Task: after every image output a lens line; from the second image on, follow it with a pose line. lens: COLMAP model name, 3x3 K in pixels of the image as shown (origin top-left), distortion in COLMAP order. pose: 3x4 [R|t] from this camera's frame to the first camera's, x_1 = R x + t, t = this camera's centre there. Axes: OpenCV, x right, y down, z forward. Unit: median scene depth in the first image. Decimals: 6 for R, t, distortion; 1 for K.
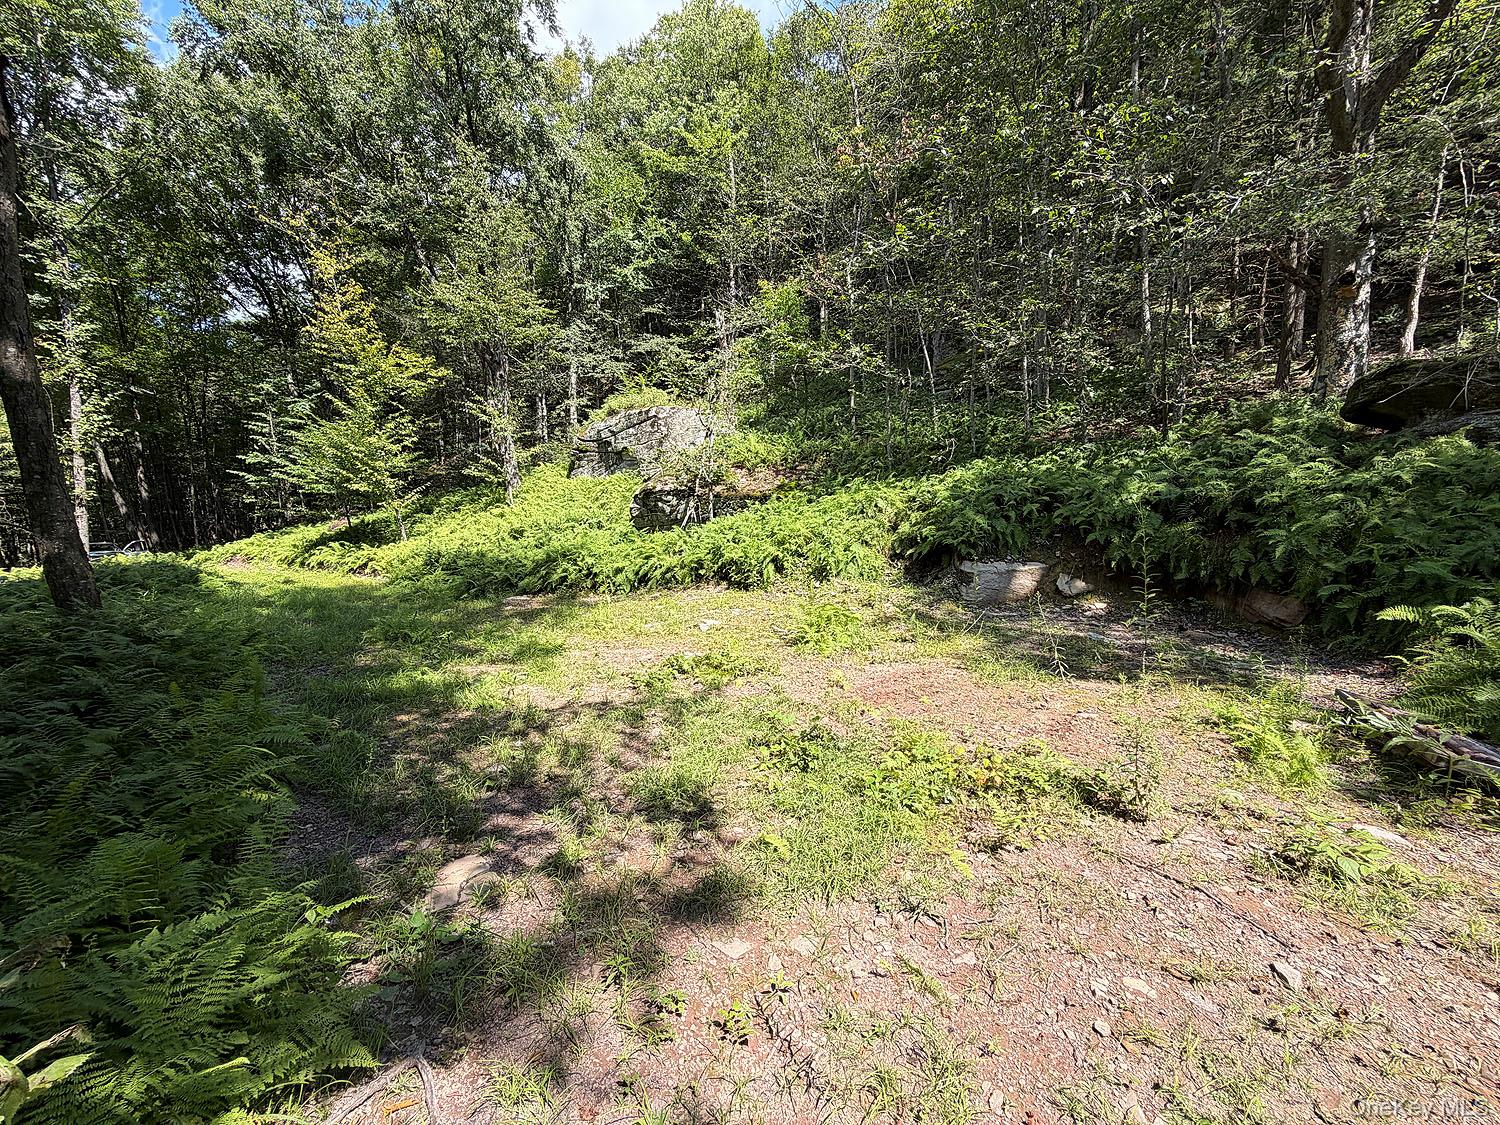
lens RADIAL K [[597.0, 0, 746.5], [0, 597.0, 560.3], [0, 0, 1]] dist [-0.000471, 0.000336]
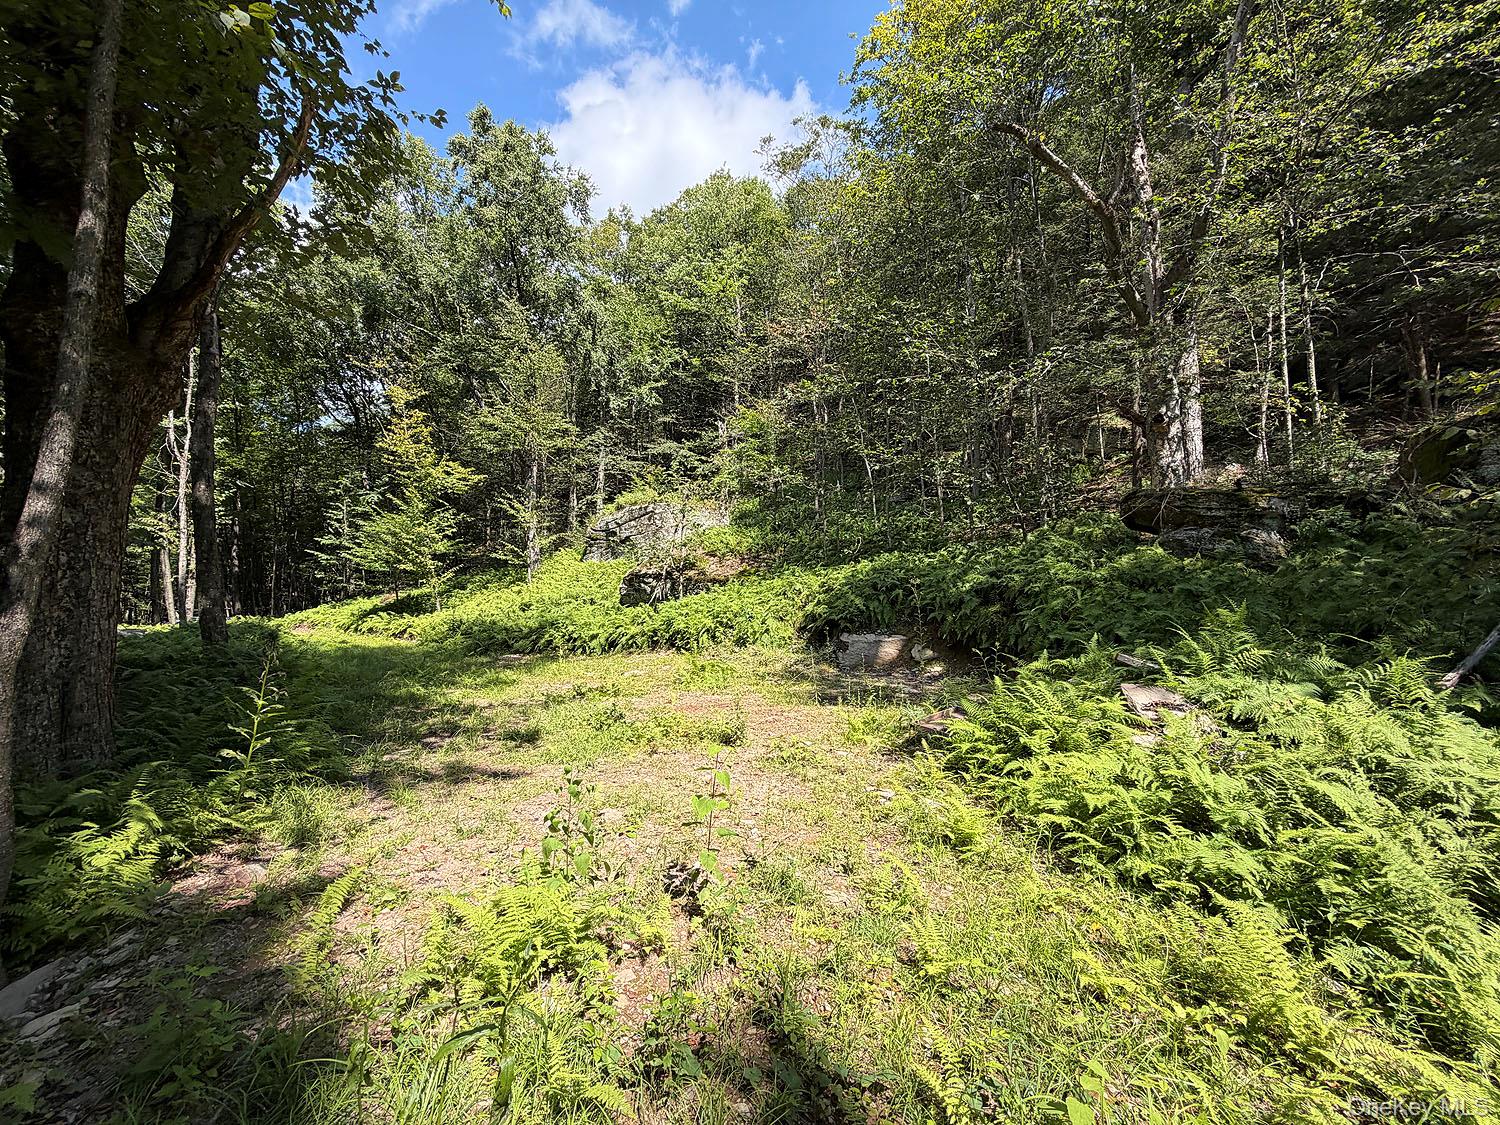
lens RADIAL K [[597.0, 0, 746.5], [0, 597.0, 560.3], [0, 0, 1]] dist [-0.000471, 0.000336]
pose [[0.997487, 0.014601, -0.069324, 0.135799], [-0.023999, 0.990318, -0.136726, 0.015211], [0.066657, 0.138046, 0.988180, -0.172558]]
